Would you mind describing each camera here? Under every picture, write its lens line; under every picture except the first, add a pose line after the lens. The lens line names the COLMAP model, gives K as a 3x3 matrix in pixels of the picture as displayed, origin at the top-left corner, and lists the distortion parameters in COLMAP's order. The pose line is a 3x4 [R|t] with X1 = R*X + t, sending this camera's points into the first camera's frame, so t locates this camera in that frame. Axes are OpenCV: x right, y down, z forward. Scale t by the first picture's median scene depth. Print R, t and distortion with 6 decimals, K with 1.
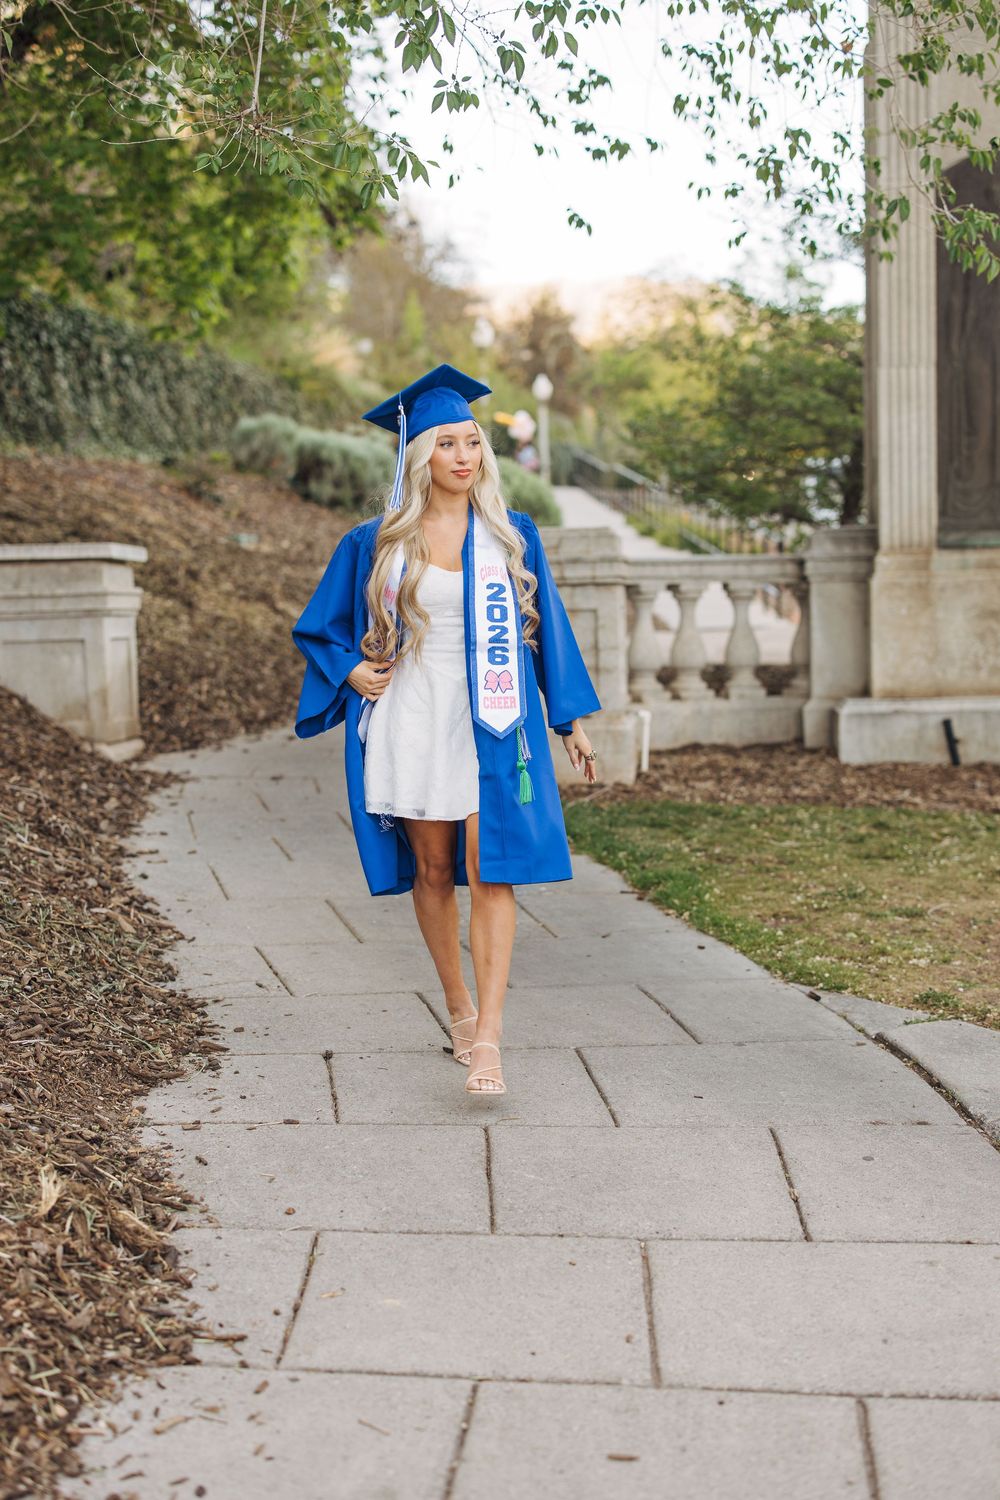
lens RADIAL K [[2120.7, 0, 497.5], [0, 2120.7, 726.5], [0, 0, 1]] dist [-0.004273, 0.053575]
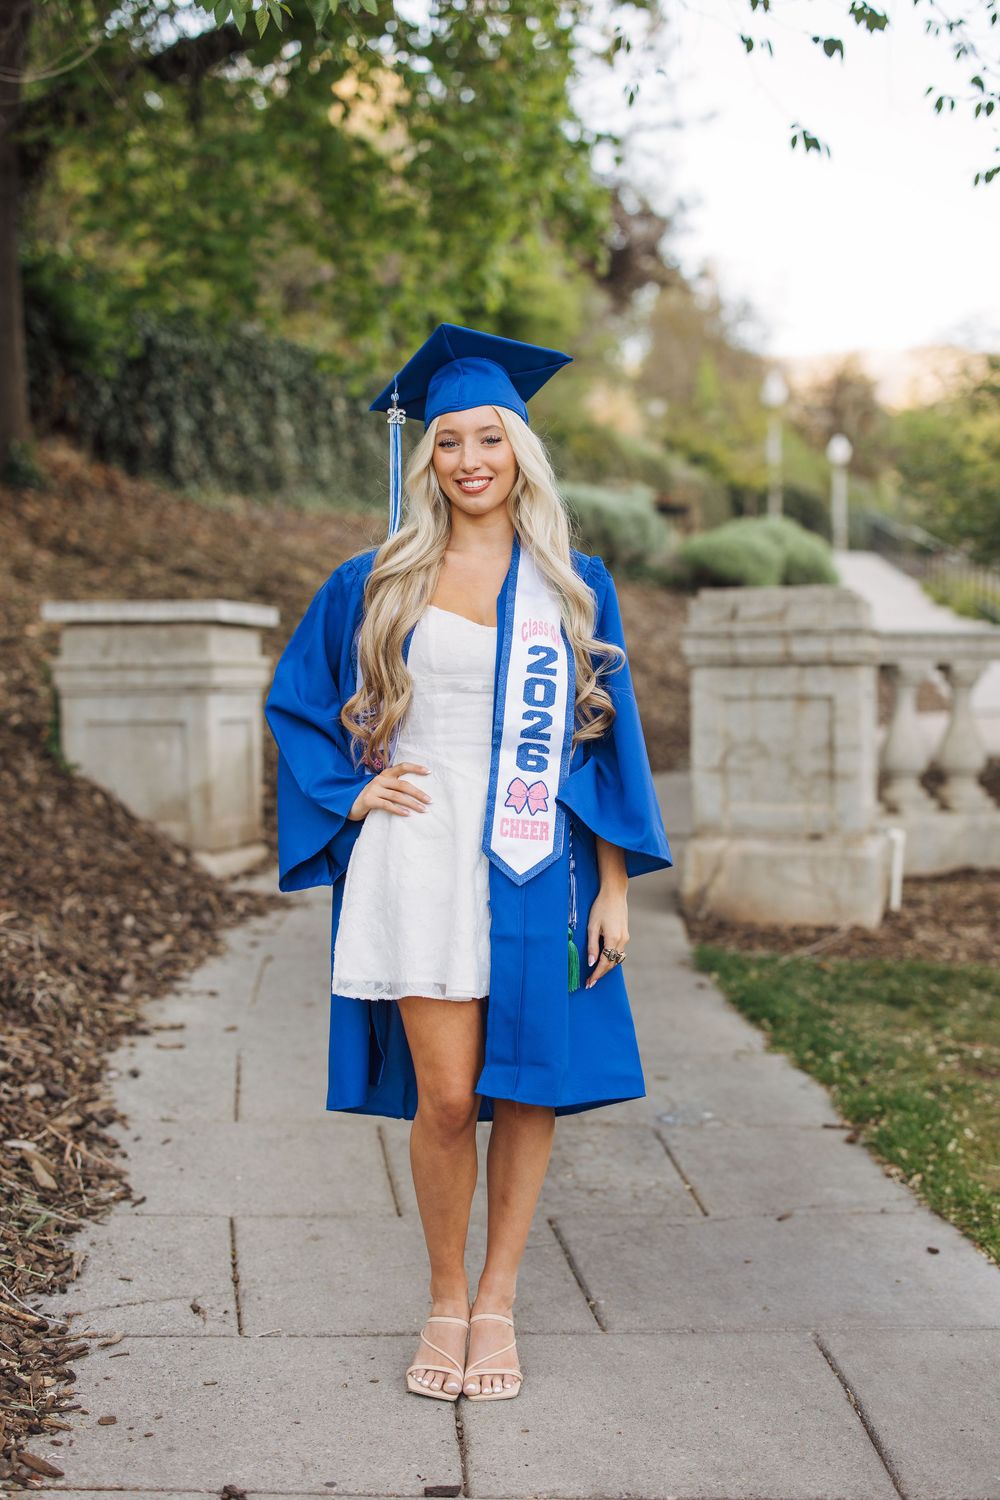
lens RADIAL K [[2120.7, 0, 497.5], [0, 2120.7, 726.5], [0, 0, 1]] dist [-0.004273, 0.053575]
pose [[0.989910, 0.020992, -0.140135, 0.034018], [-0.025407, 0.999233, -0.029787, -0.018530], [0.139402, 0.033047, 0.989684, 0.227253]]
